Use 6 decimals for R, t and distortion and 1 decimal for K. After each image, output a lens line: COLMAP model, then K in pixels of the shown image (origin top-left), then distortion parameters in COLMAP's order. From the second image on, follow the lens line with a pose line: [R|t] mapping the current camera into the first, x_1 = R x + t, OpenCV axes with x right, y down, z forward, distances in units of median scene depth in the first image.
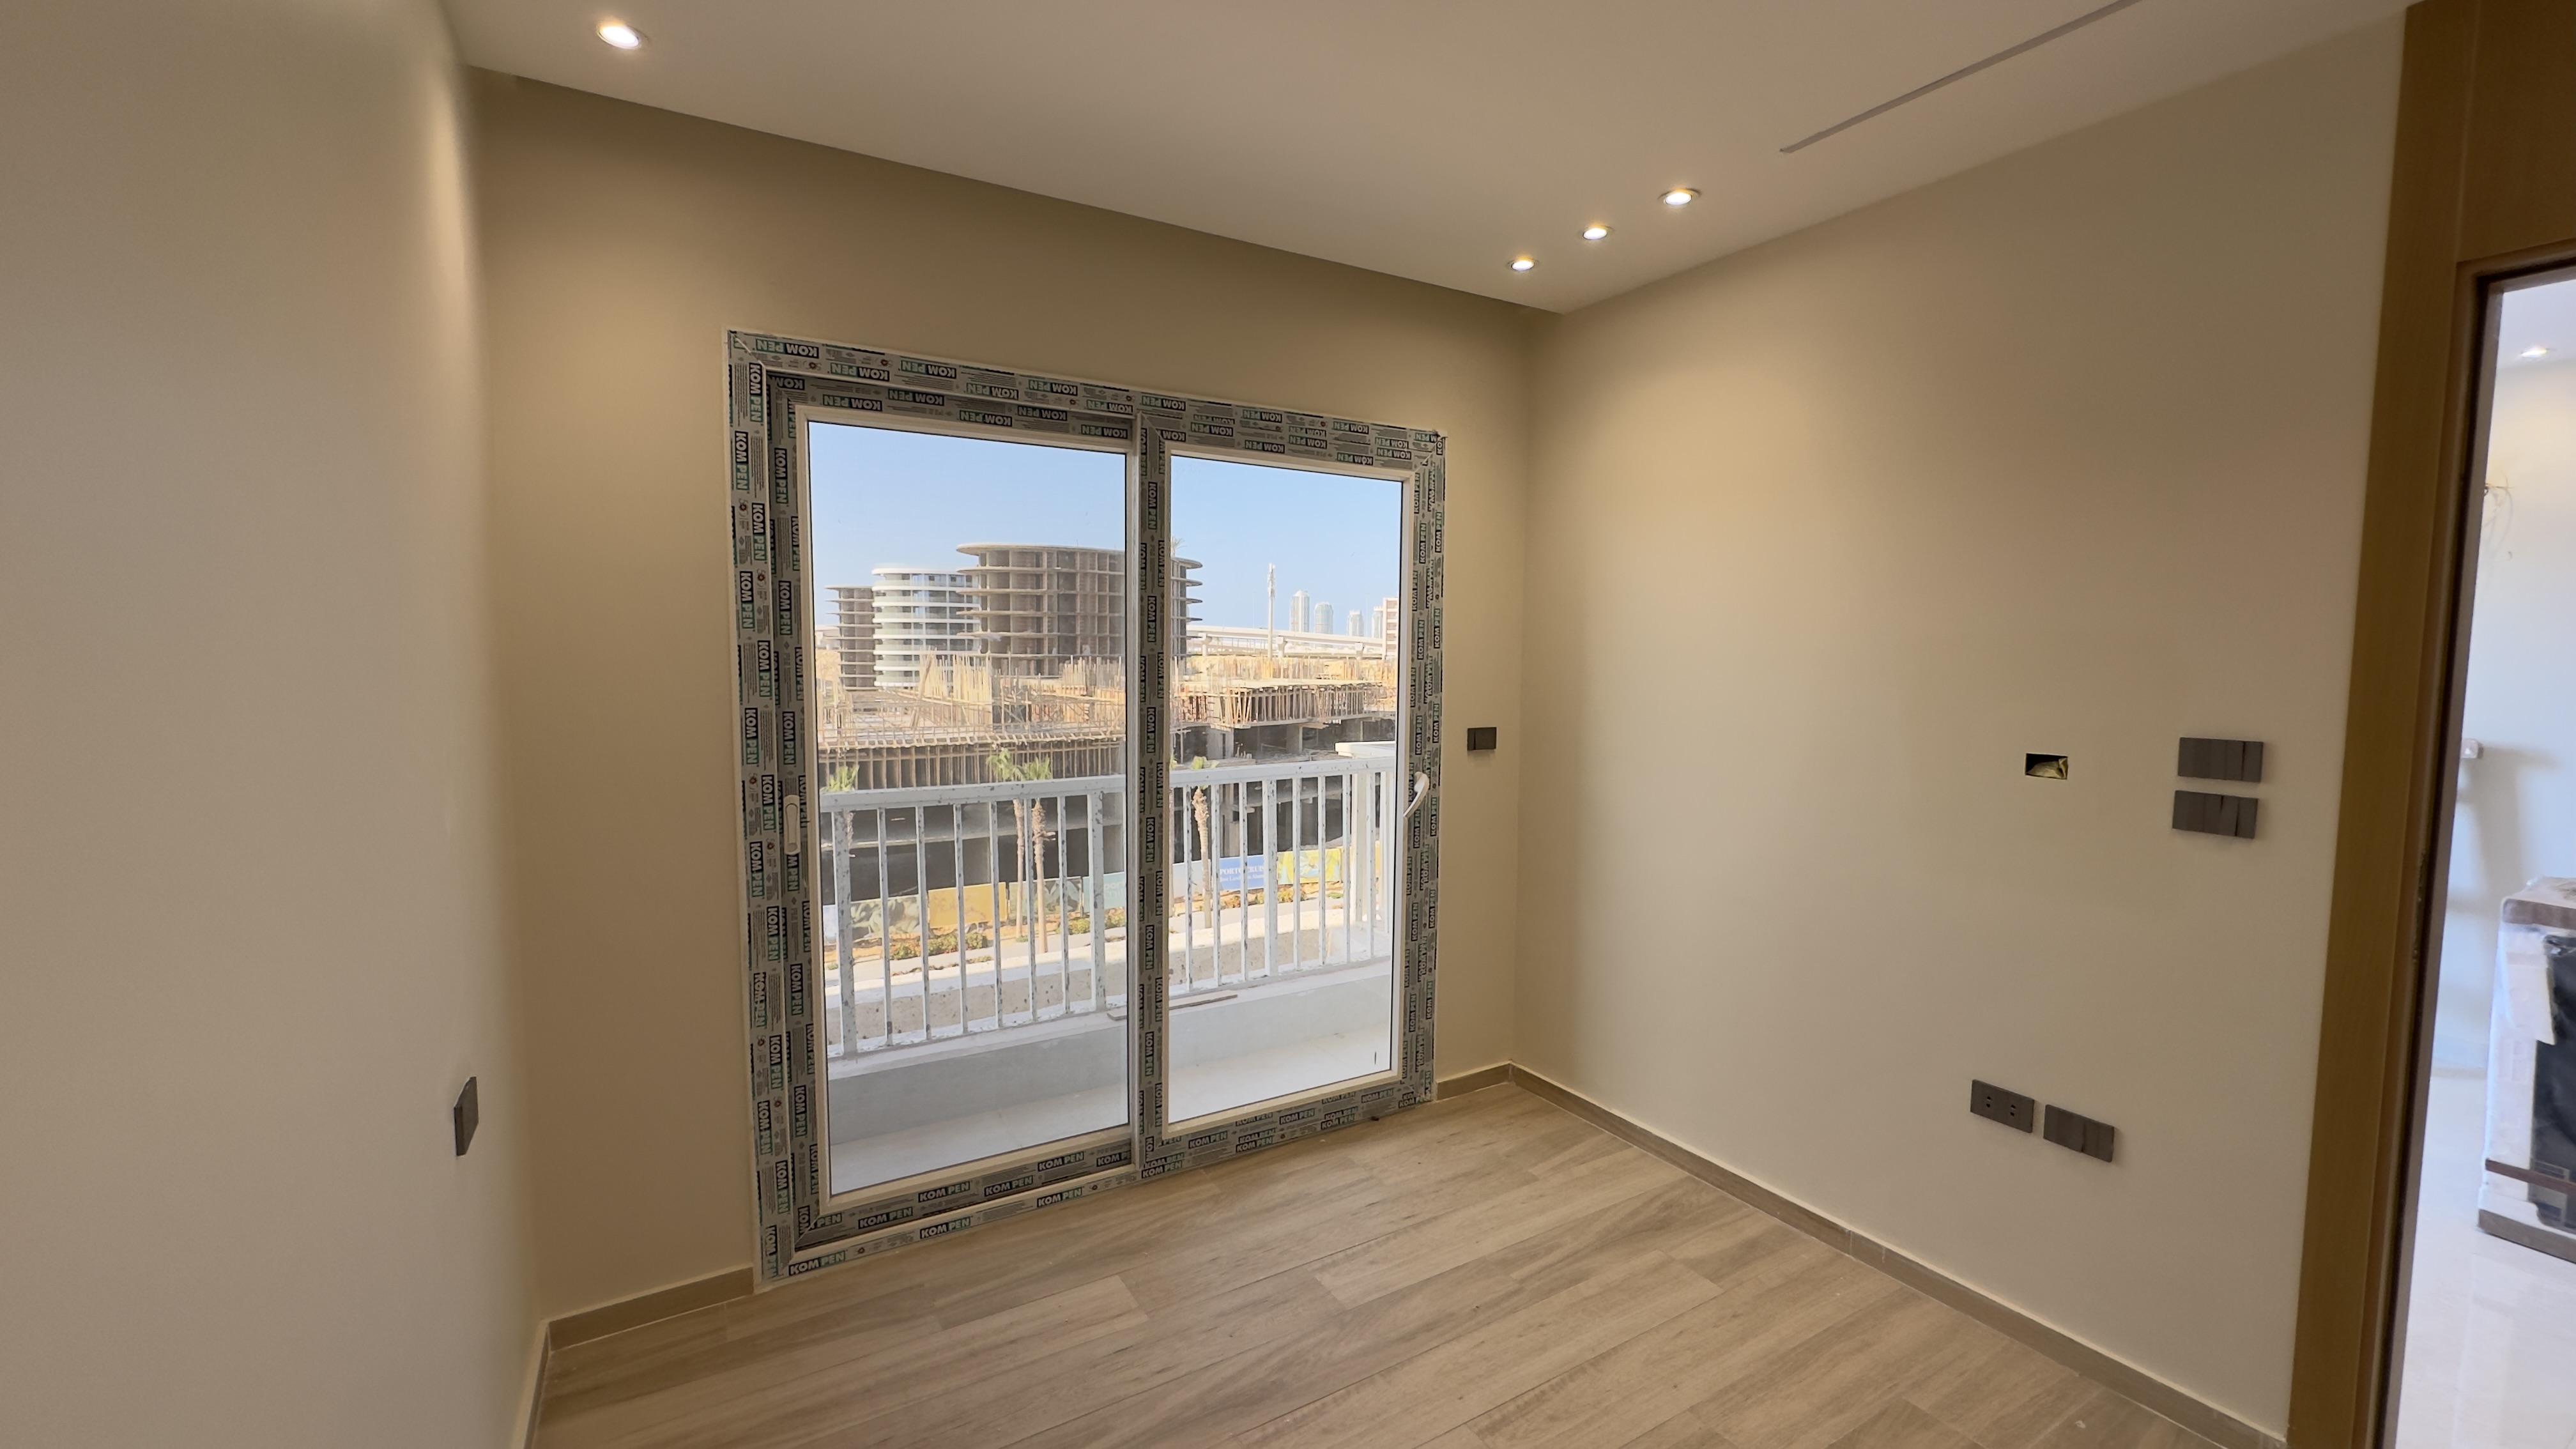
lens RADIAL K [[1035.1, 0, 1291.4], [0, 1035.1, 725.5], [0, 0, 1]] dist [-0.002136, 0.000019]
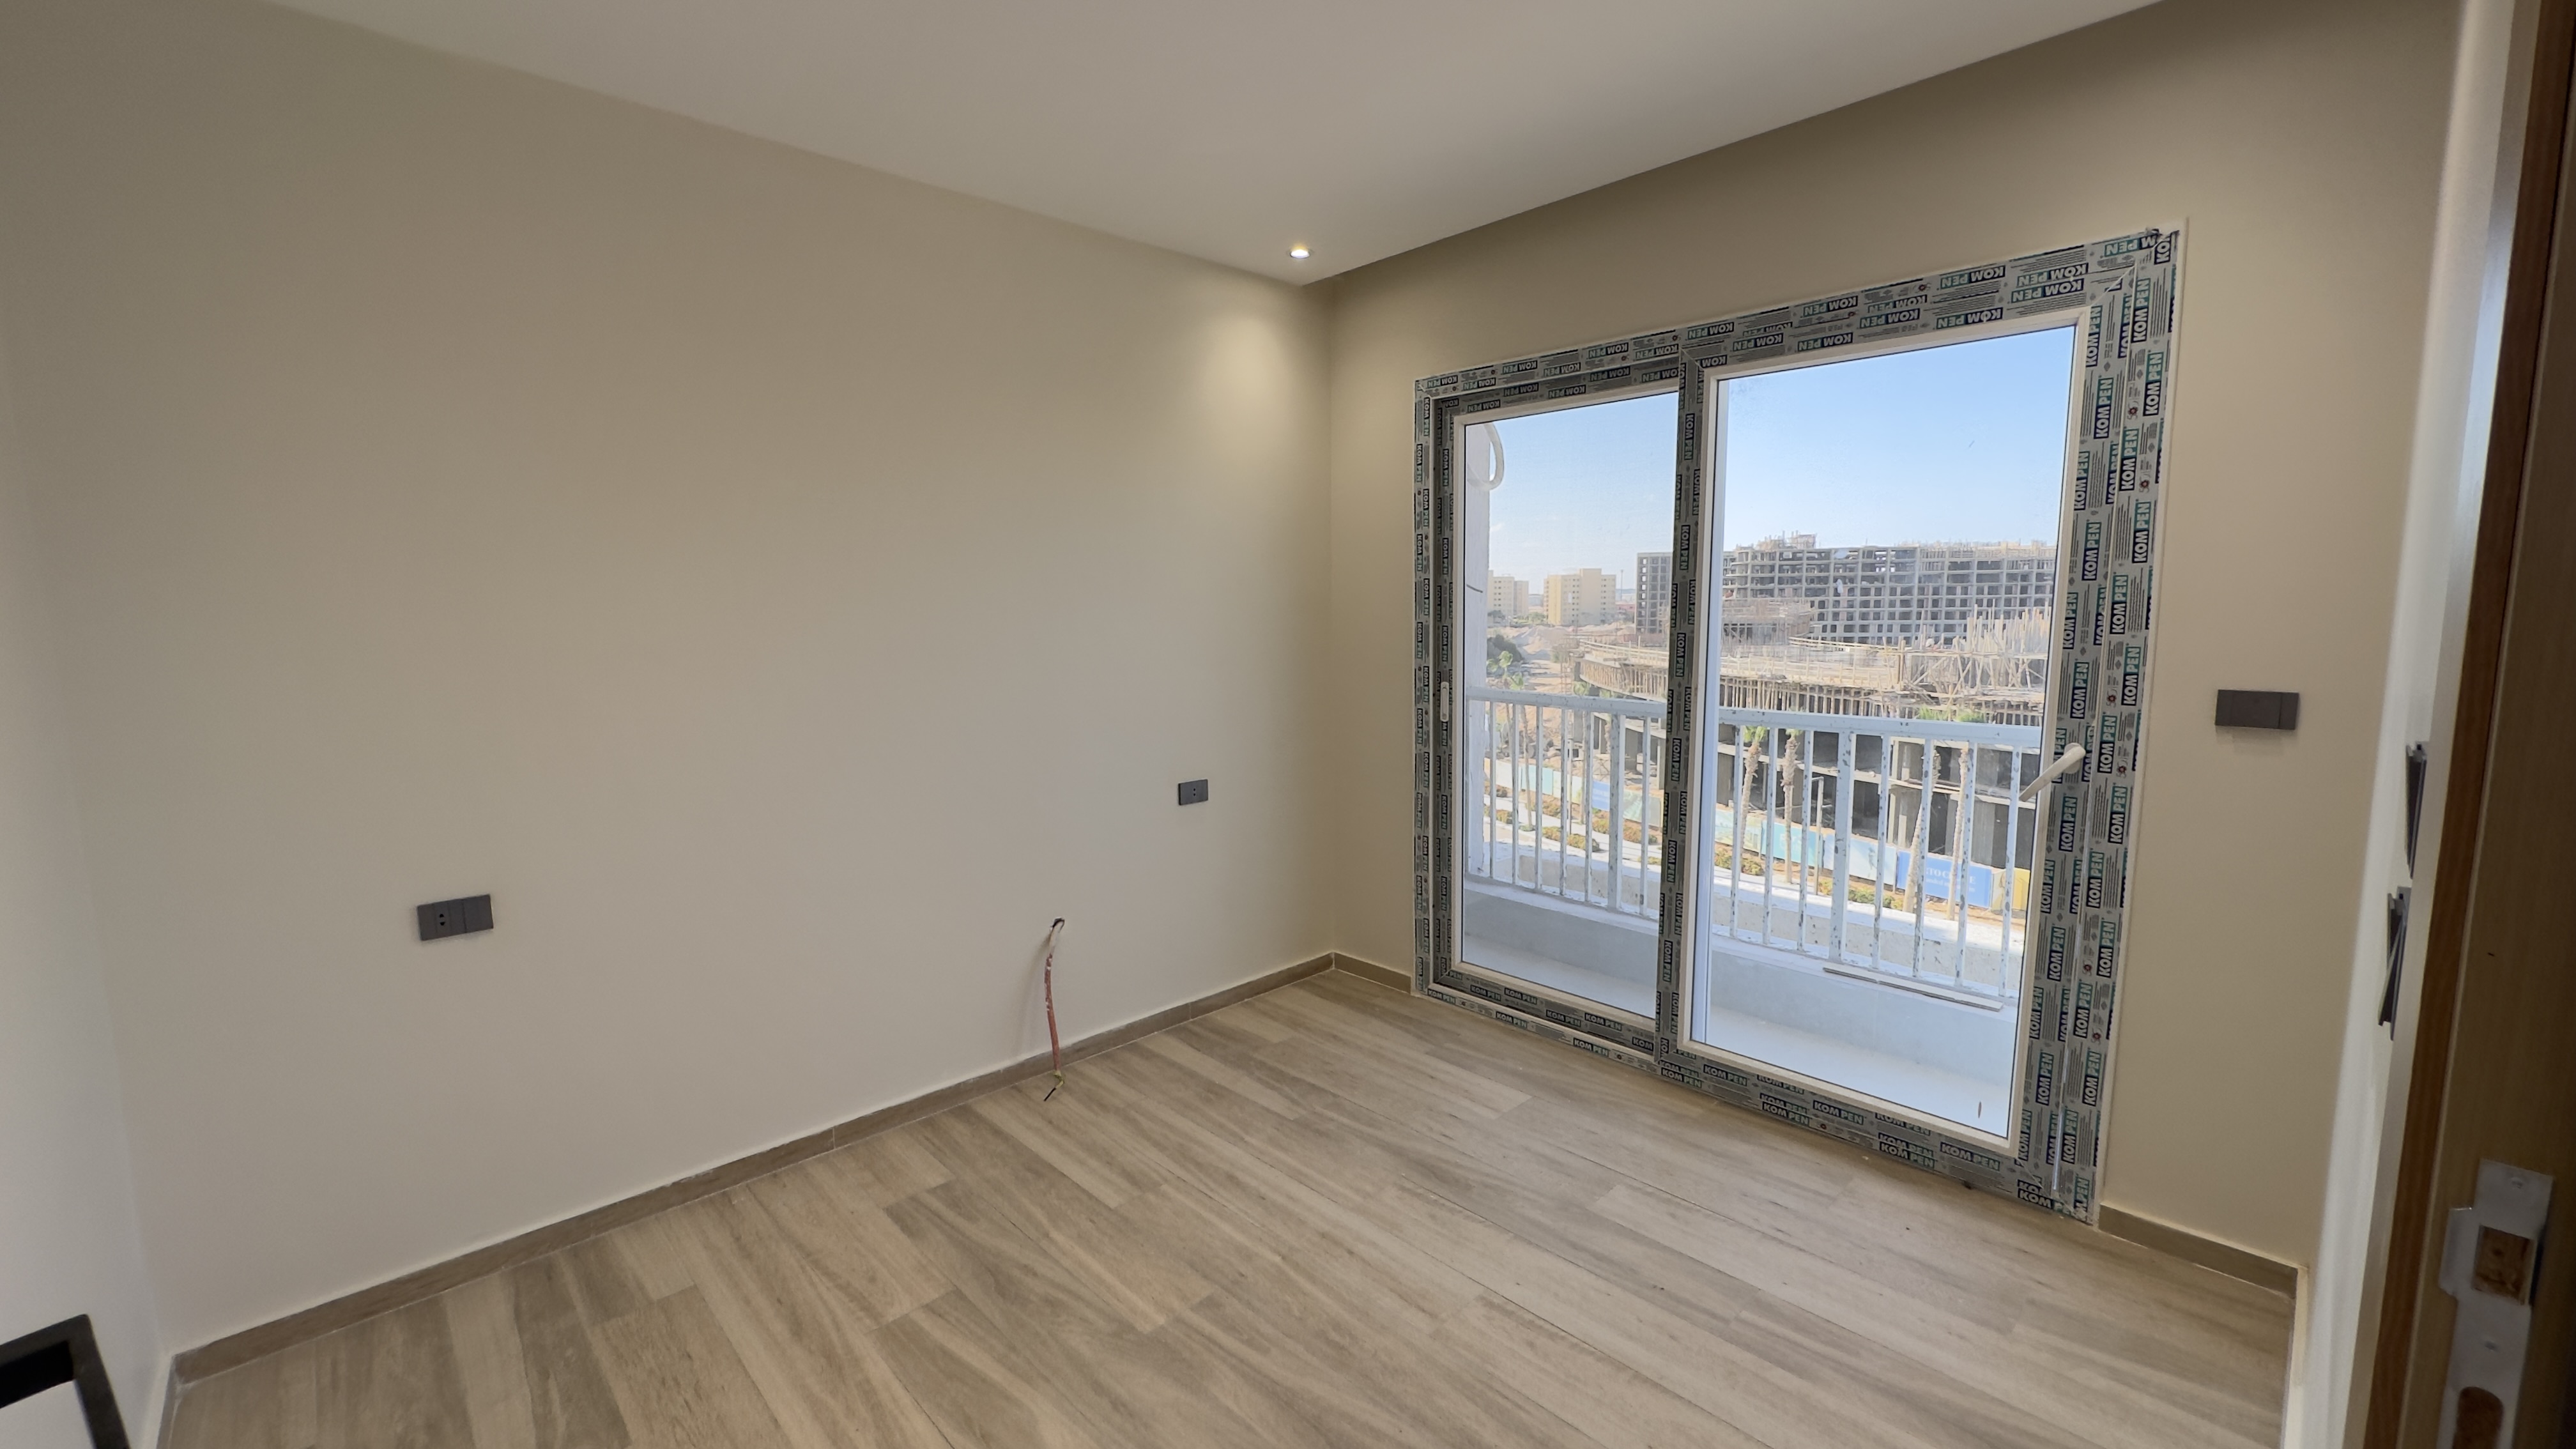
lens RADIAL K [[1035.1, 0, 1284.2], [0, 1035.1, 727.4], [0, 0, 1]] dist [-0.002136, 0.000019]
pose [[0.214593, 0.111753, -0.970289, 0.841462], [-0.060953, 0.993028, 0.100892, -0.004107], [0.974800, 0.037491, 0.219909, 0.403513]]
